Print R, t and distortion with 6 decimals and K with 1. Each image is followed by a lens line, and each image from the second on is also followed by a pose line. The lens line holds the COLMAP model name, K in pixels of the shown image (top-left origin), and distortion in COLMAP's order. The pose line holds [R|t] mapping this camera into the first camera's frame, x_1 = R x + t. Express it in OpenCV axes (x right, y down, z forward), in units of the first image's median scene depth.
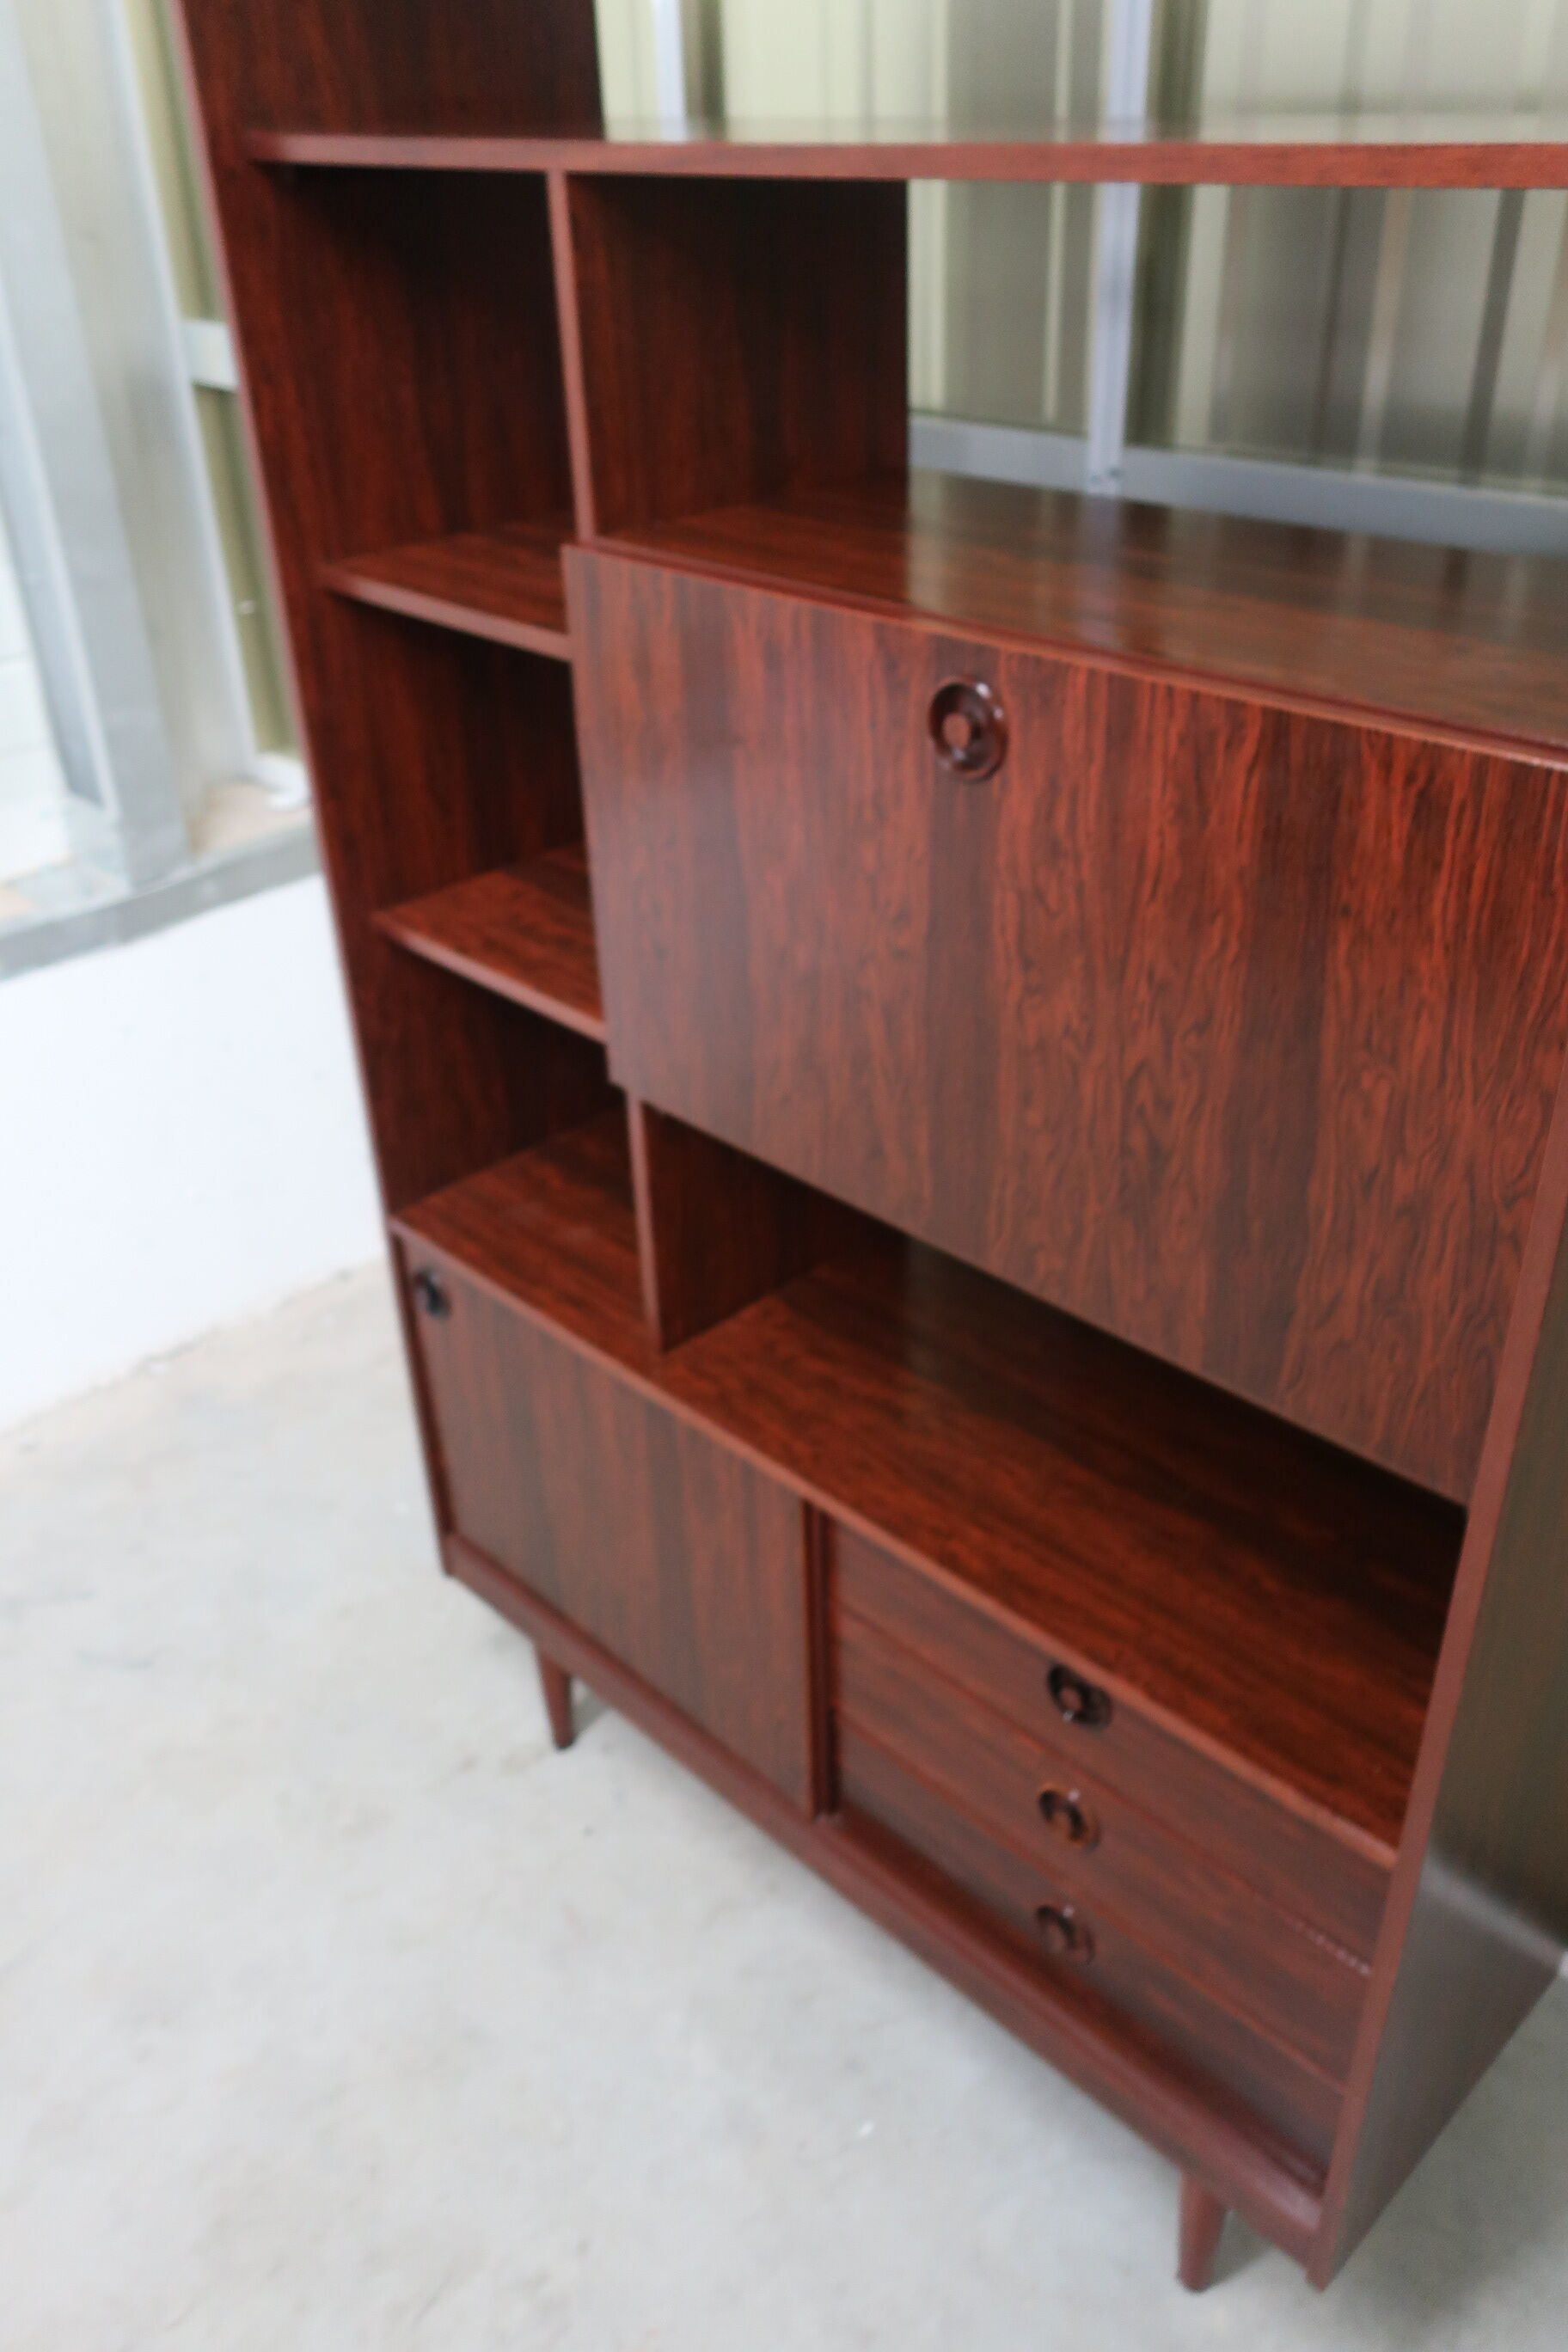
lens RADIAL K [[1861.1, 0, 759.8], [0, 1861.1, 1182.9], [0, 0, 1]] dist [-0.013807, 0.030733]
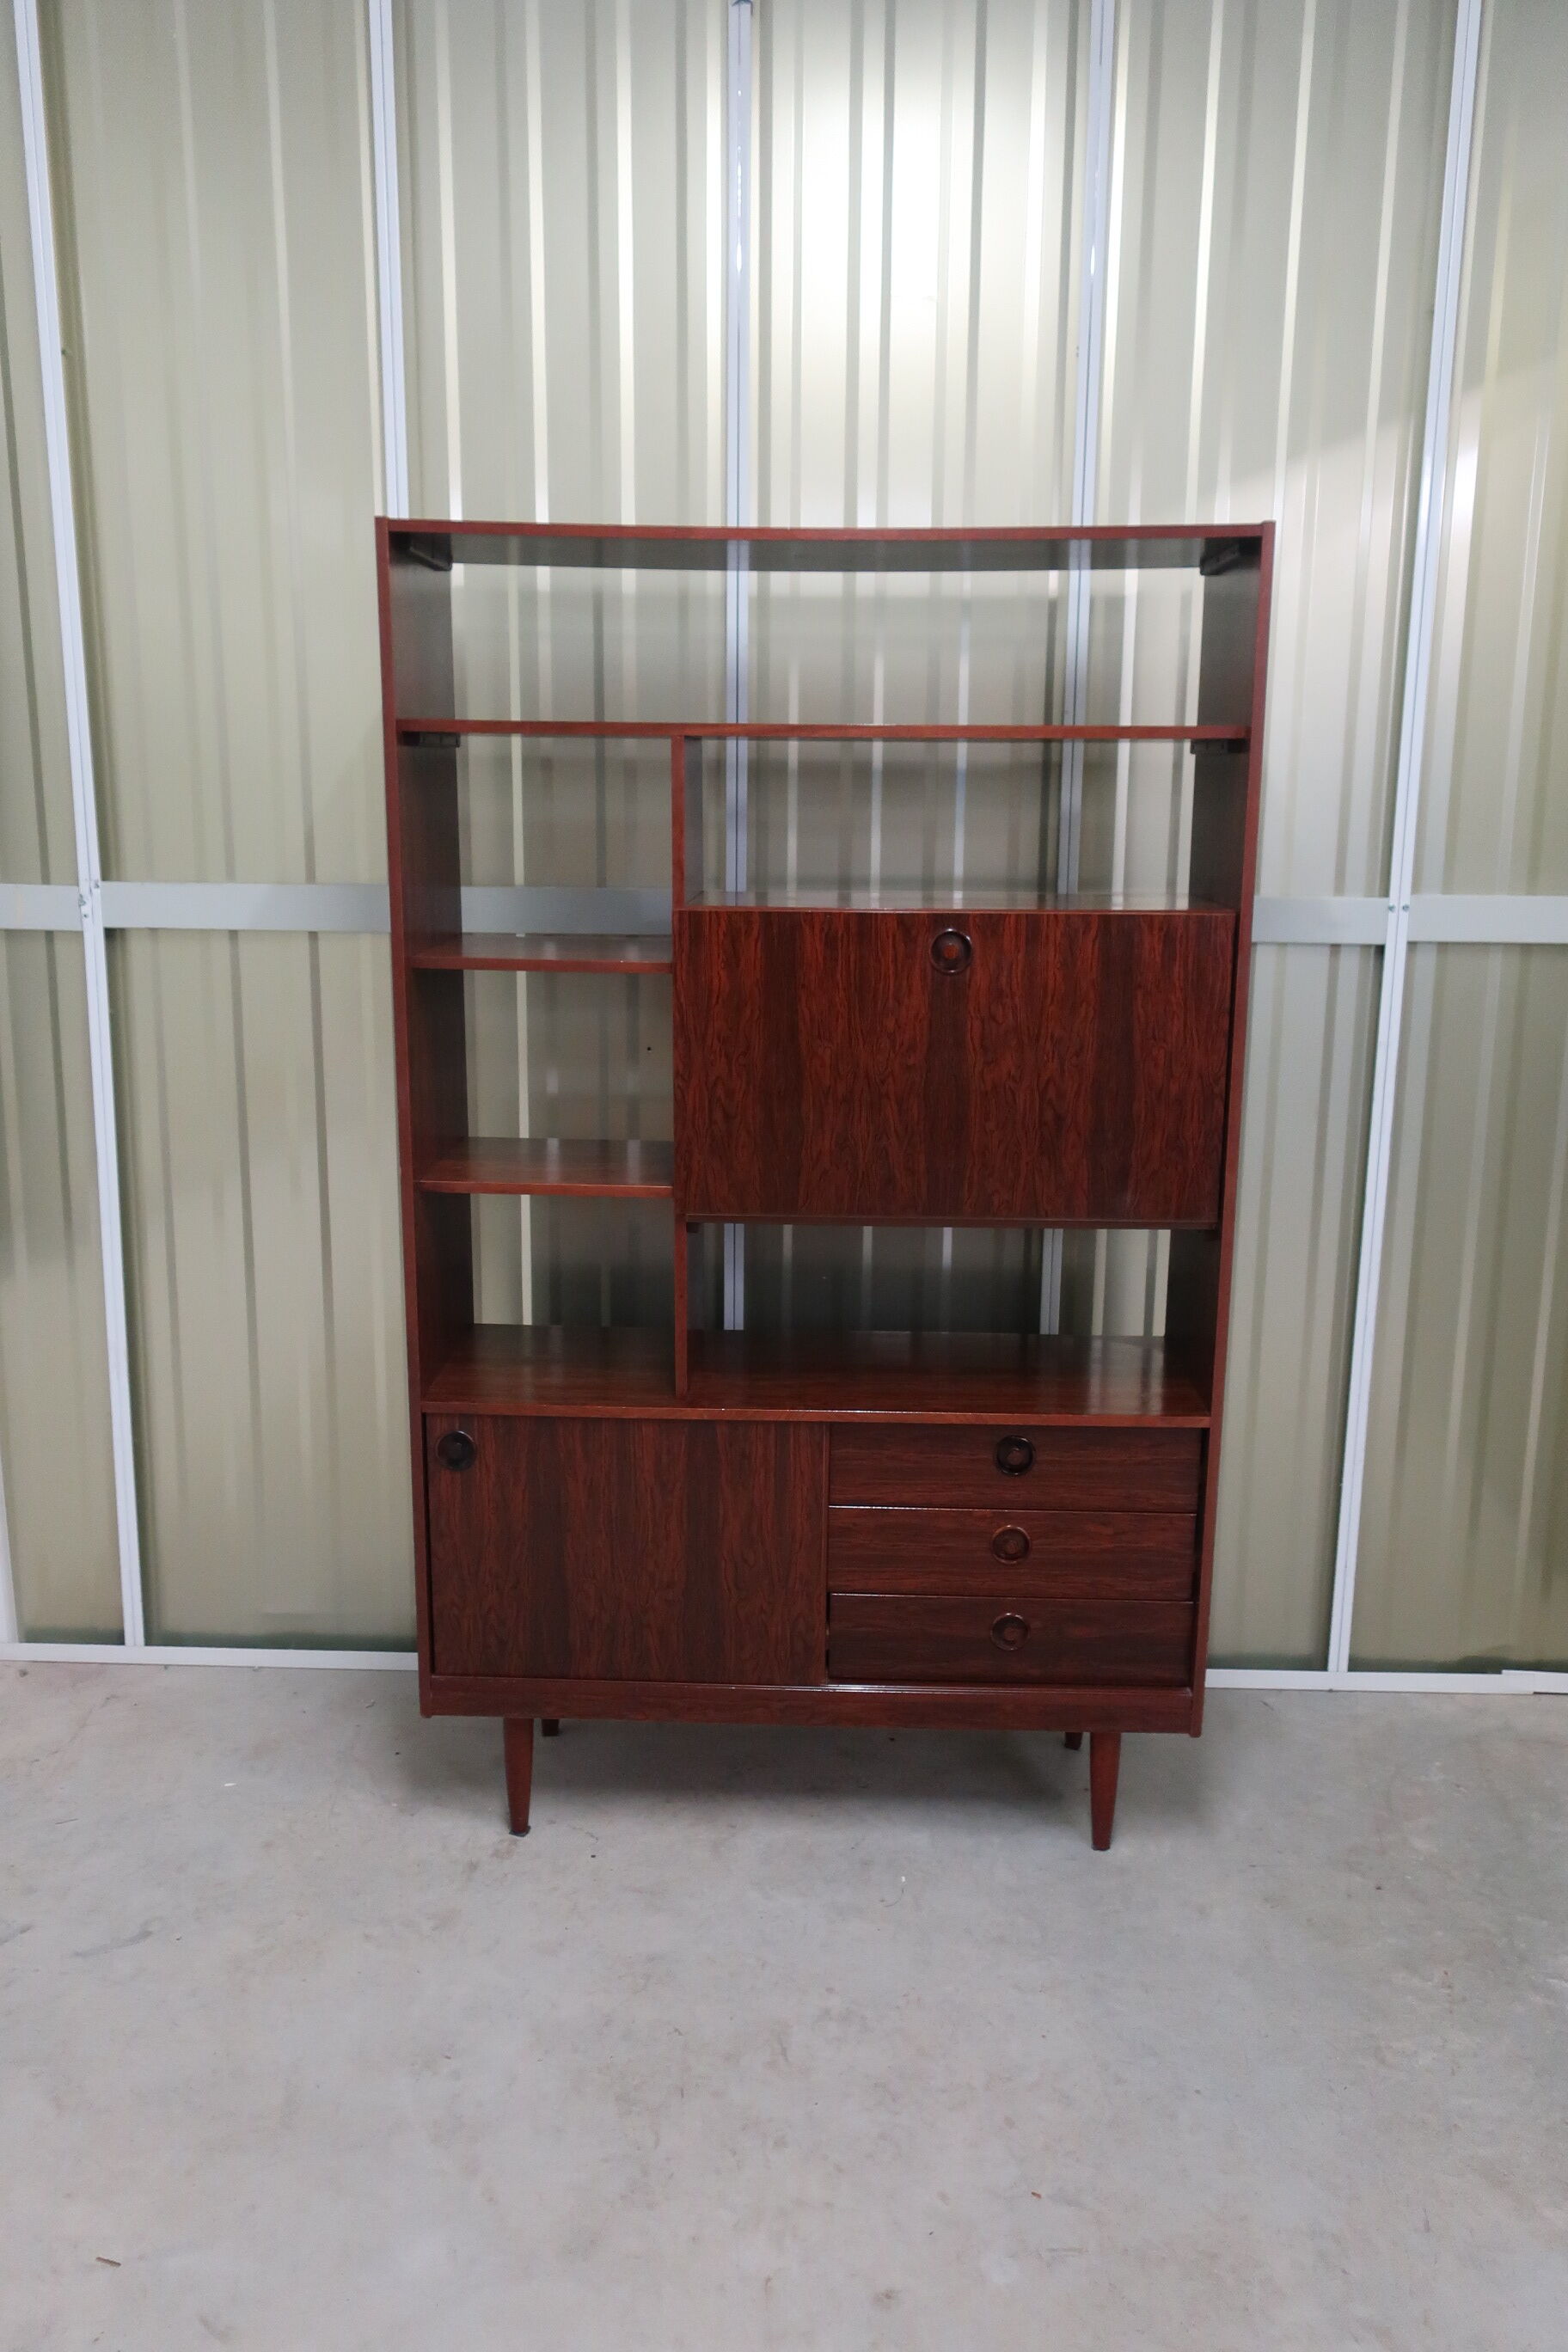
lens RADIAL K [[1861.1, 0, 769.1], [0, 1861.1, 1162.8], [0, 0, 1]] dist [-0.013807, 0.030733]
pose [[0.722244, -0.097602, 0.684717, -1.494596], [0.327639, 0.920147, -0.214435, 0.377129], [-0.609111, 0.379214, 0.696549, -0.334877]]
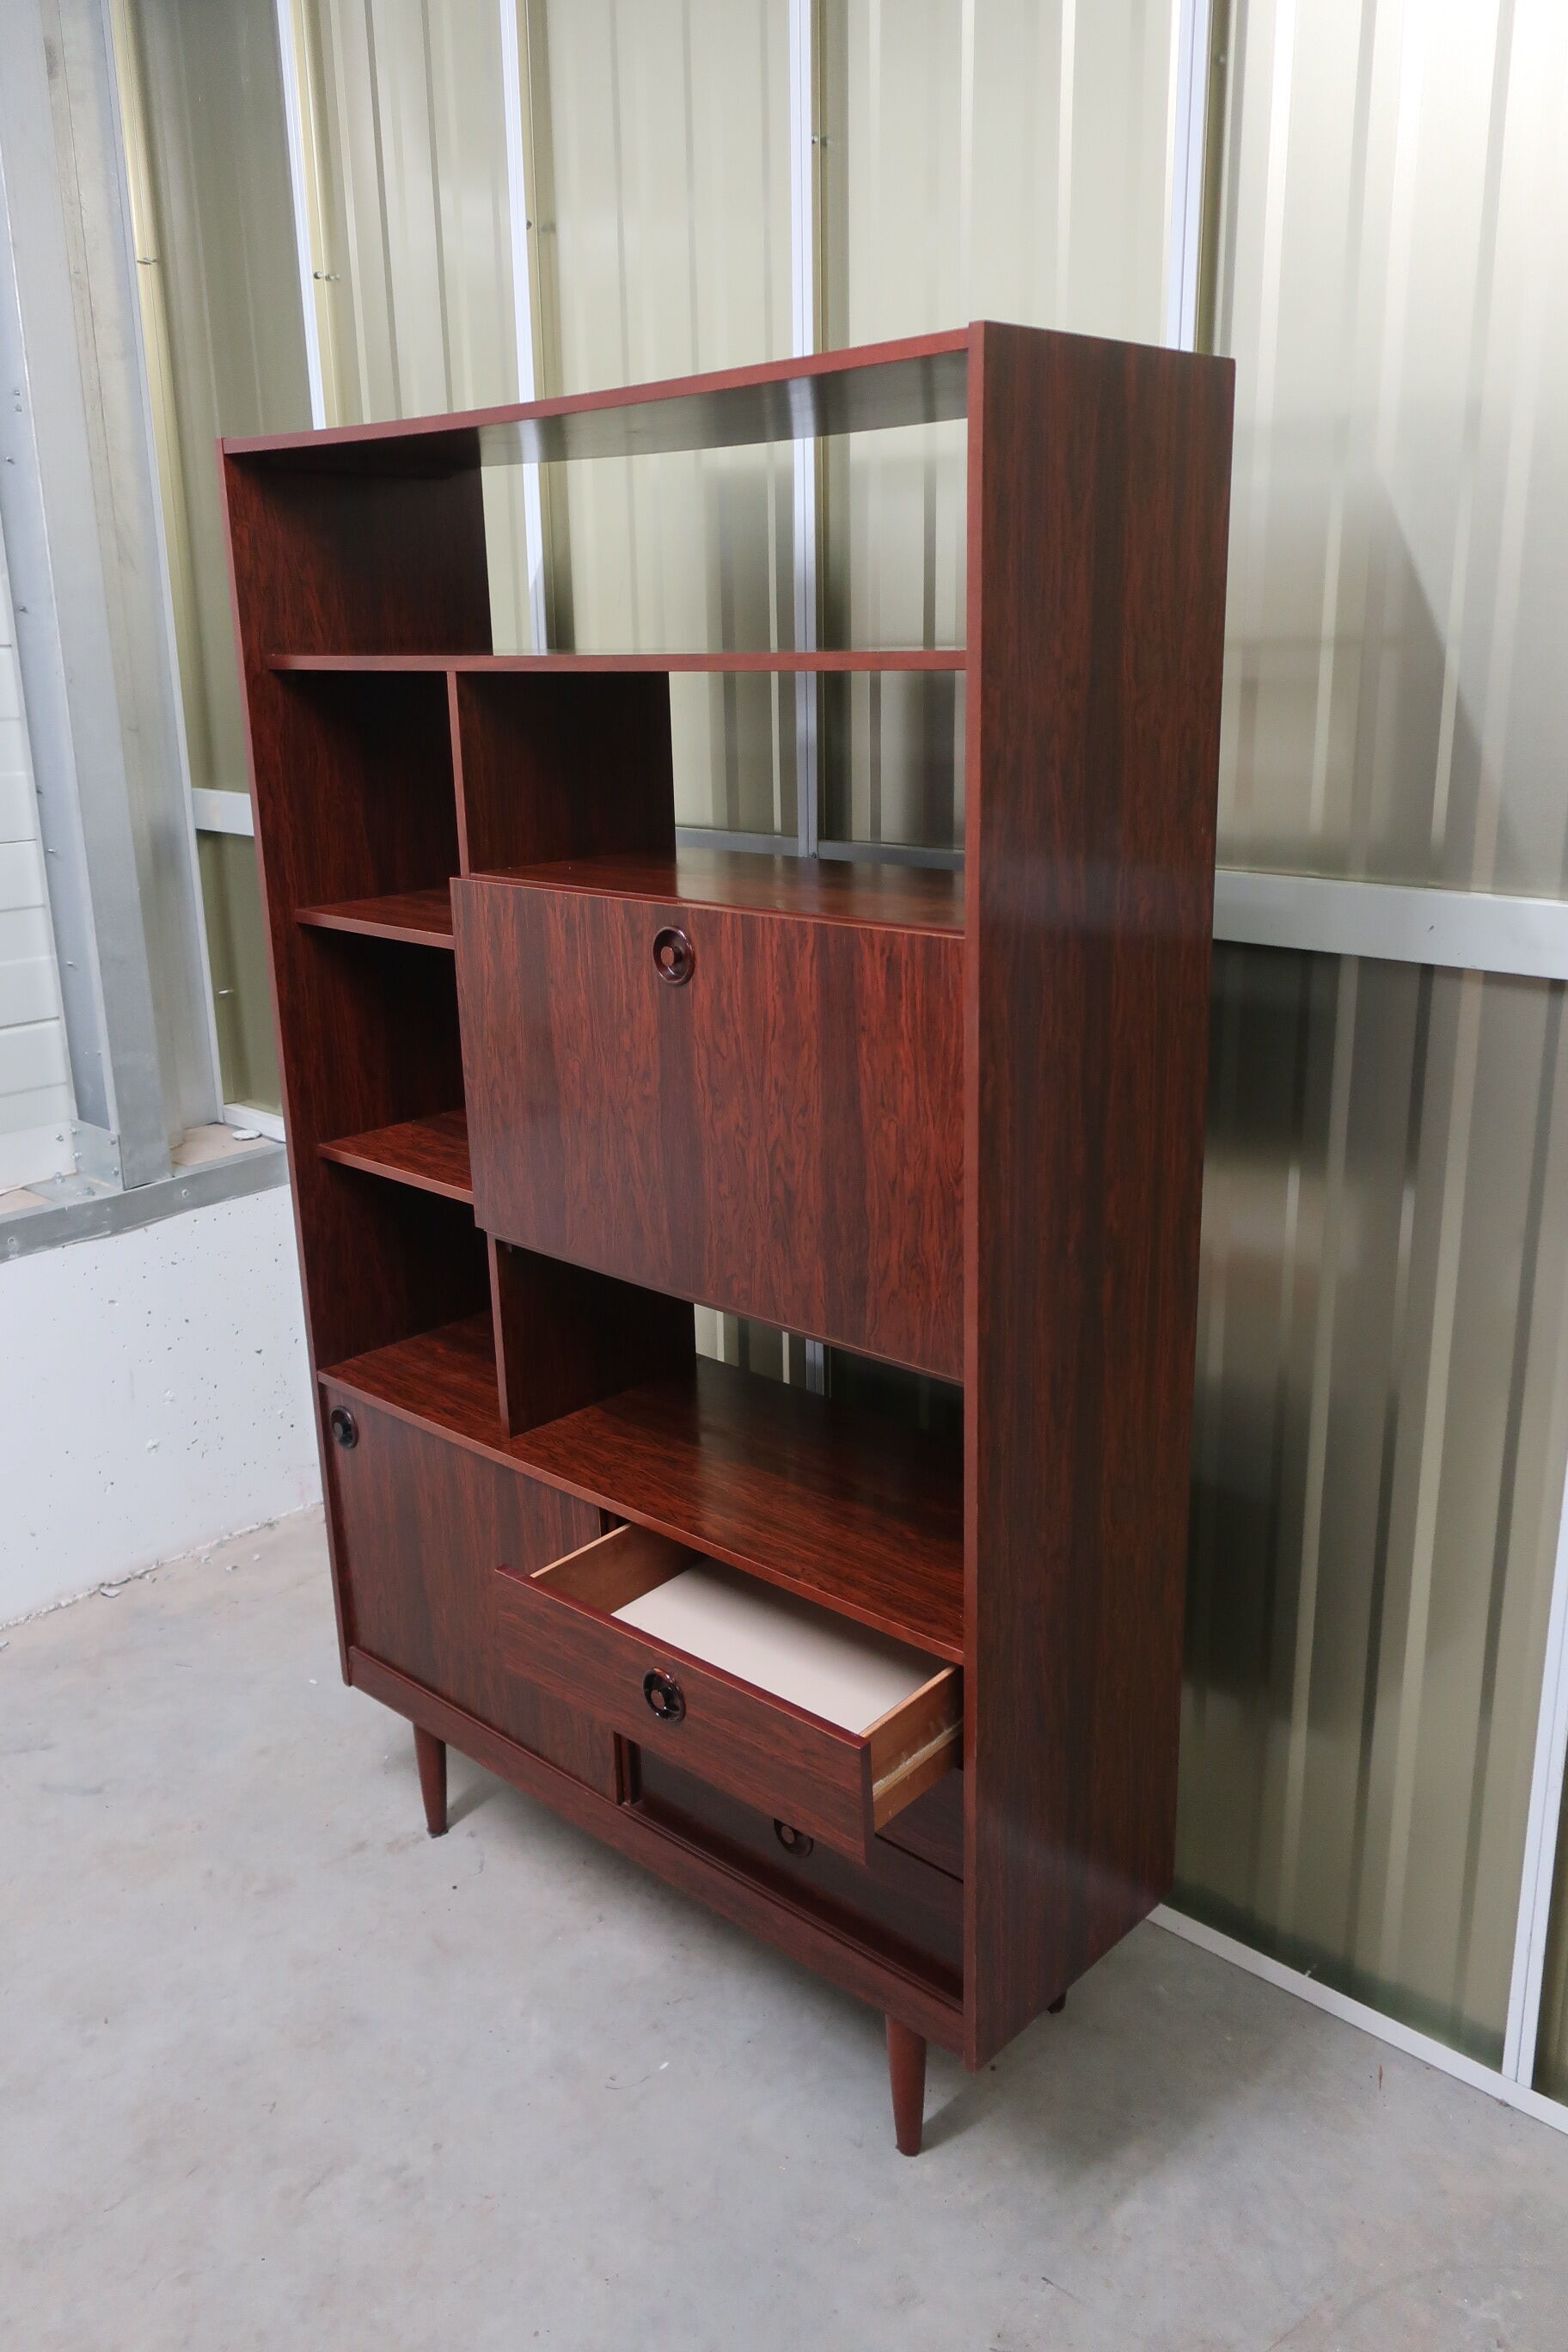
lens RADIAL K [[1861.1, 0, 762.0], [0, 1861.1, 1153.0], [0, 0, 1]] dist [-0.013807, 0.030733]
pose [[0.999094, -0.004114, 0.042368, 0.107777], [0.015246, 0.963870, -0.265935, 0.361879], [-0.039744, 0.266340, 0.963059, -0.577410]]
